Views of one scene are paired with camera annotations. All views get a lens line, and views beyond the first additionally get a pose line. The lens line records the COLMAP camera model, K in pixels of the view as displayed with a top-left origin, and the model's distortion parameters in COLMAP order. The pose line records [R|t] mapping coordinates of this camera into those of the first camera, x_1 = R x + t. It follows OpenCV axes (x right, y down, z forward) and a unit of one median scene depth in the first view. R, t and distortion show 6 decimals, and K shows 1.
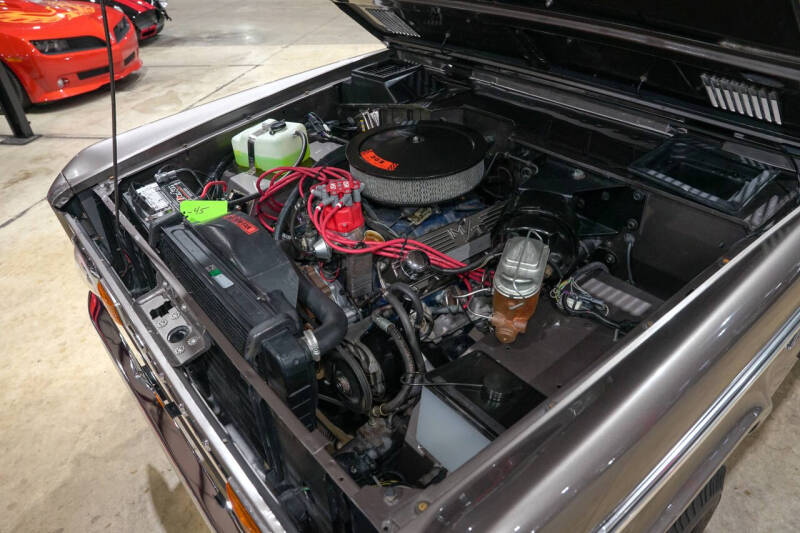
lens RADIAL K [[548.8, 0, 399.5], [0, 548.8, 263.0], [0, 0, 1]] dist [-0.145810, 0.116881]
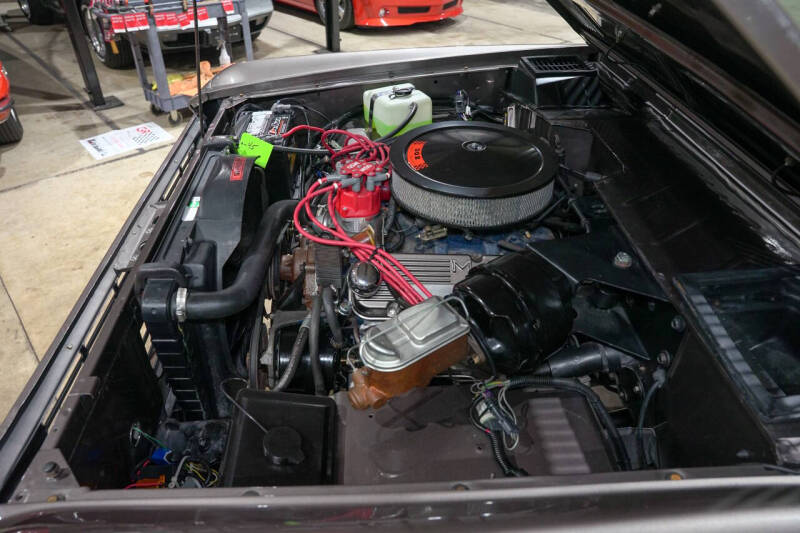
lens RADIAL K [[548.8, 0, 399.5], [0, 548.8, 263.0], [0, 0, 1]] dist [-0.145810, 0.116881]
pose [[0.801941, 0.399539, -0.444139, 0.338061], [-0.378438, 0.915007, 0.139812, -0.121971], [0.462250, 0.055959, 0.884982, 0.199092]]
